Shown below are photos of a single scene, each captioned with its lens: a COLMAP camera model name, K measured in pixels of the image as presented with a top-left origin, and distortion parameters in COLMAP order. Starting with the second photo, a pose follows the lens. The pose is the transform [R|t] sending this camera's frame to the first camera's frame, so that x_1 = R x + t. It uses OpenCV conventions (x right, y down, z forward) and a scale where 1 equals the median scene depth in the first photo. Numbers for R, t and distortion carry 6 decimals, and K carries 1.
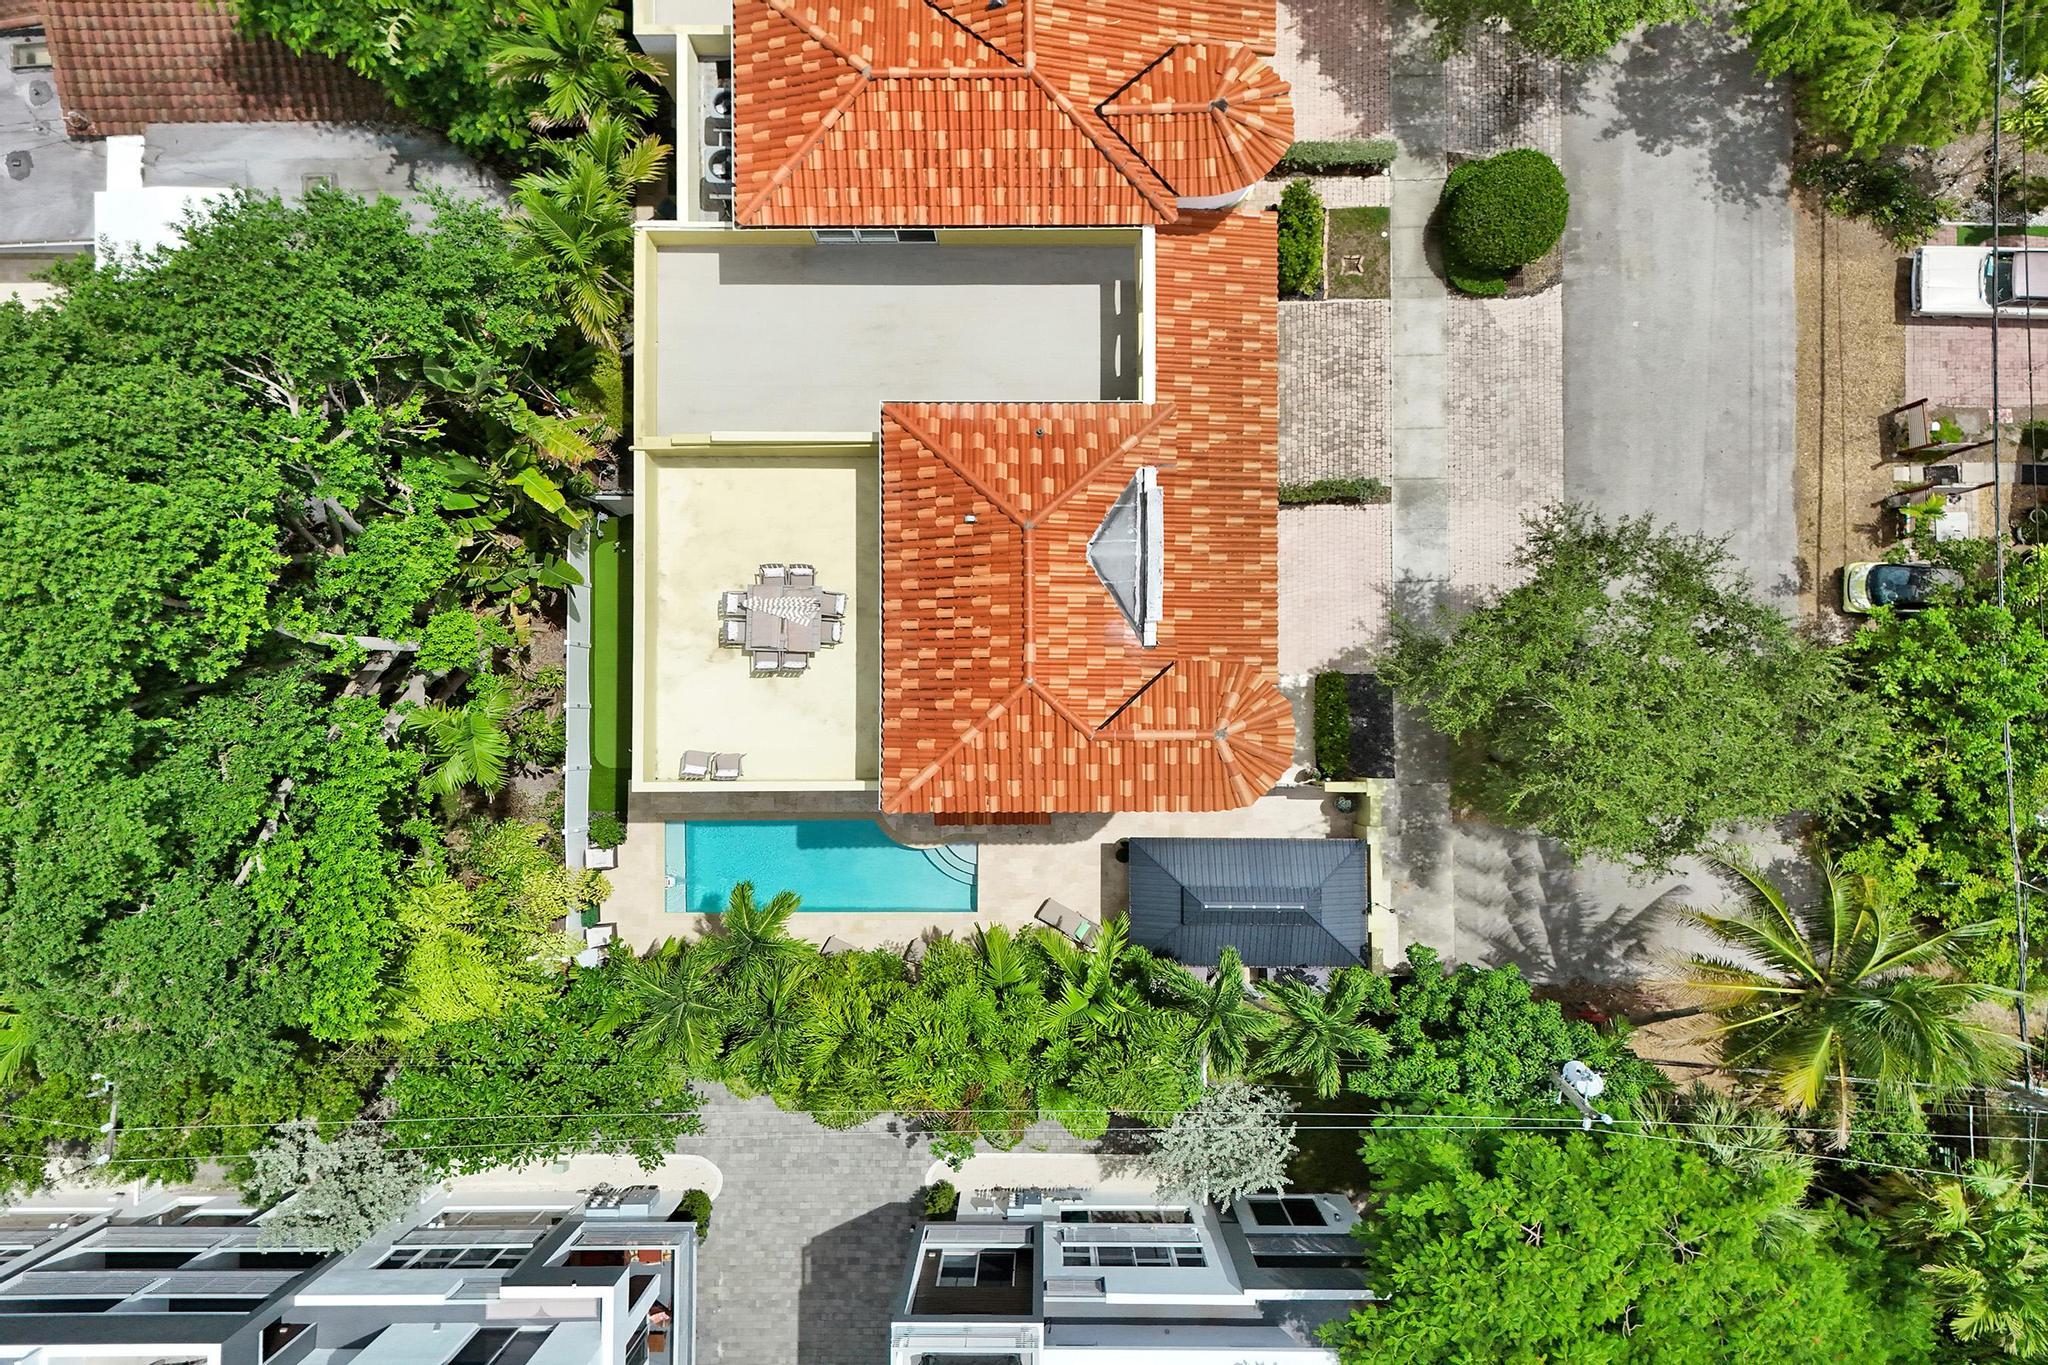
lens RADIAL K [[1474.3, 0, 1060.8], [0, 1474.3, 730.5], [0, 0, 1]] dist [0.089316, -0.154607]
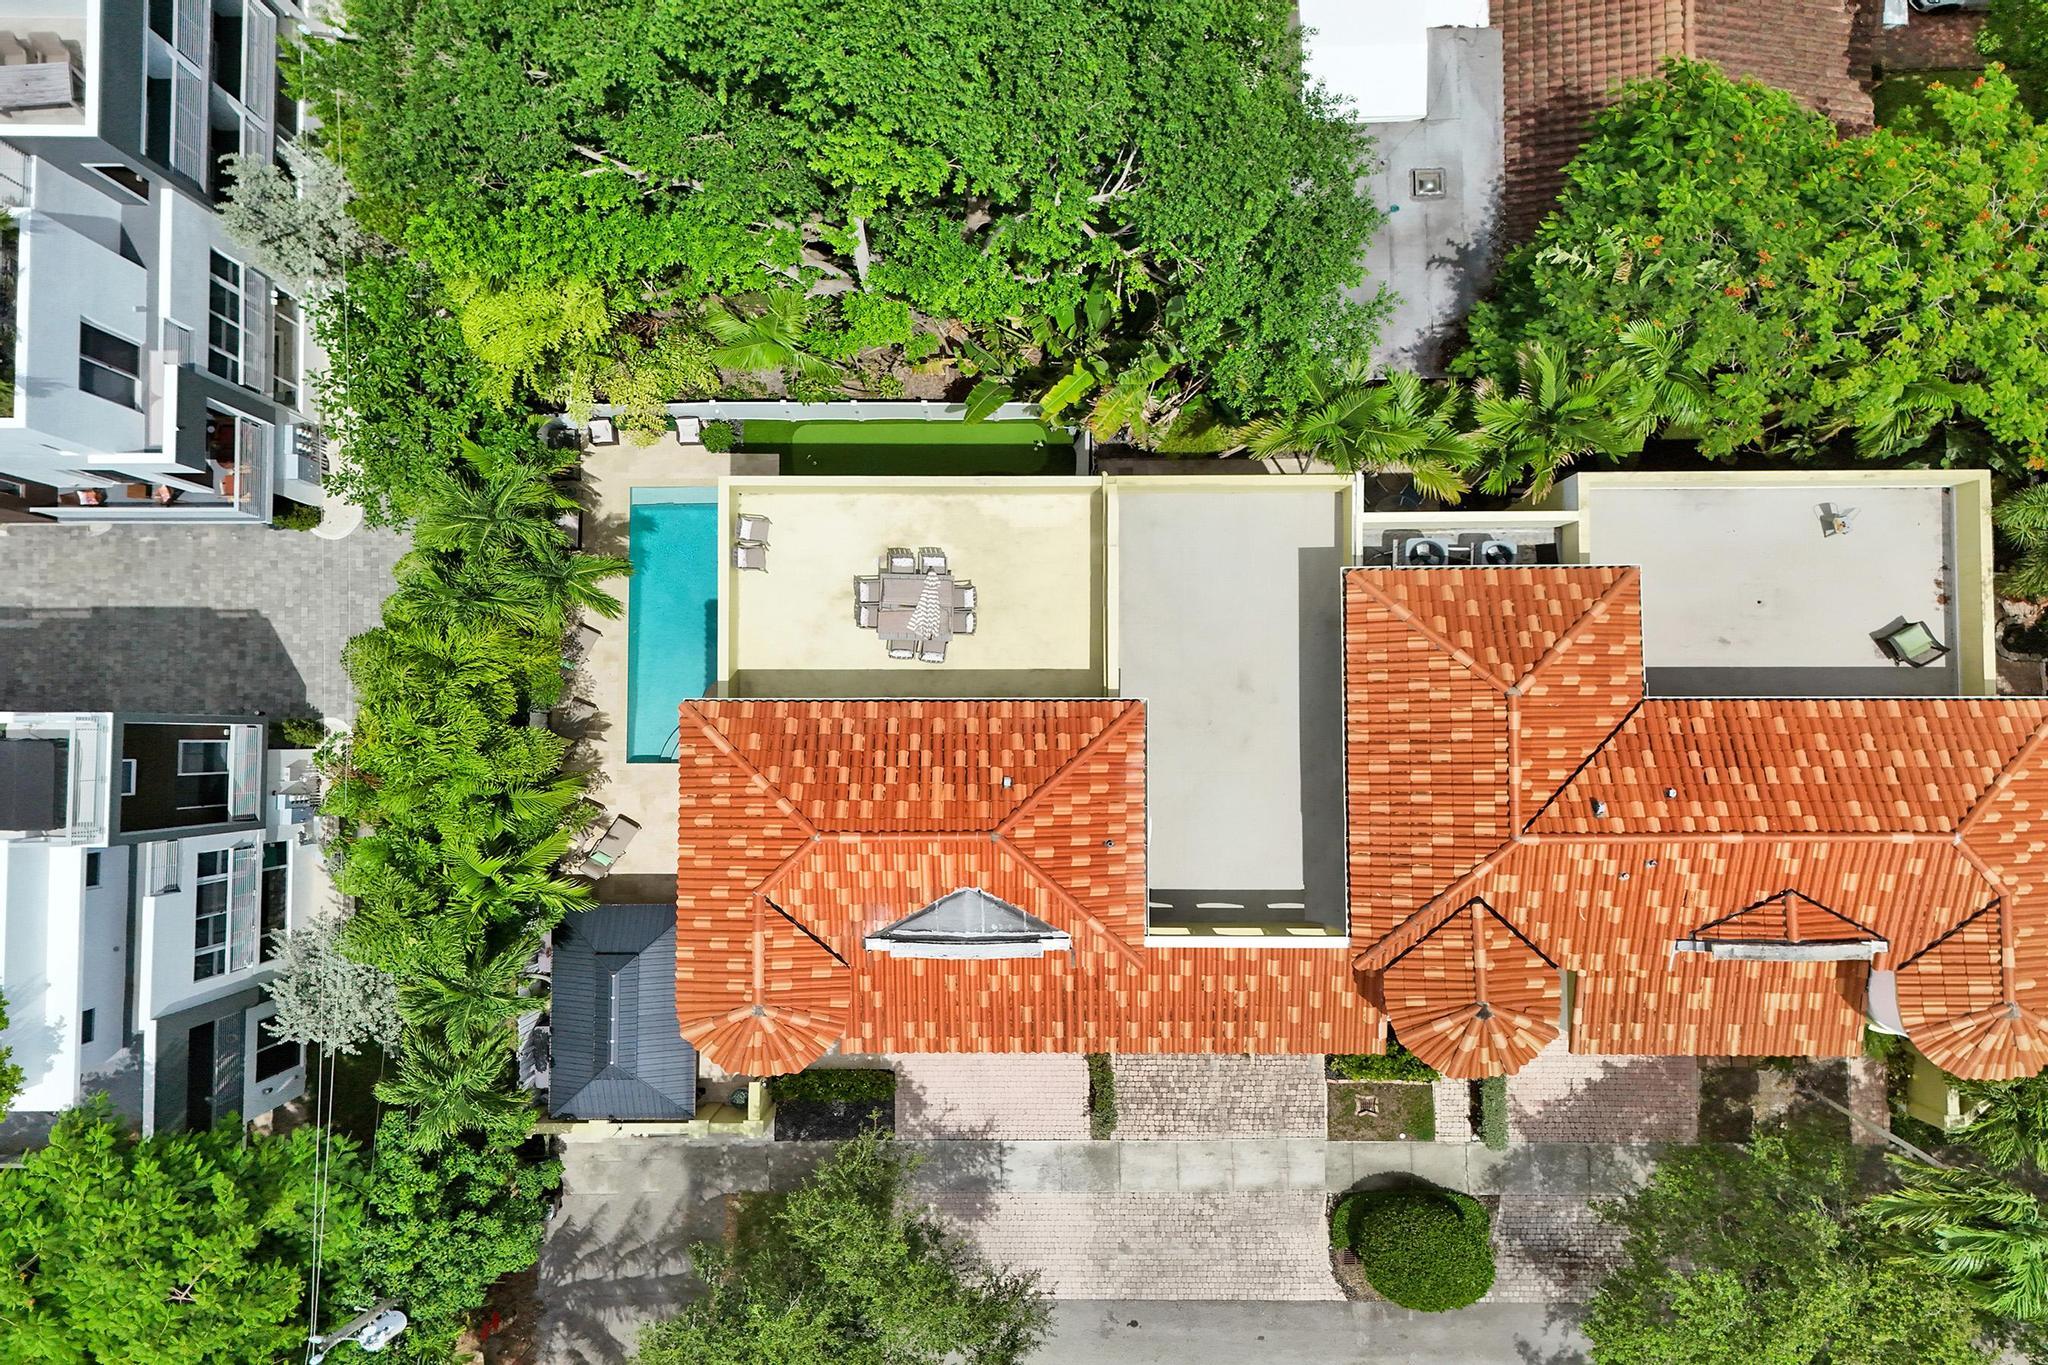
lens RADIAL K [[1371.7, 0, 1024.0], [0, 1371.7, 682.5], [0, 0, 1]] dist [0.059393, -0.076014]
pose [[-0.088728, 0.995379, -0.036720, -0.100840], [-0.995252, -0.087115, 0.043410, -0.198248], [0.040010, 0.040397, 0.998382, 0.006748]]
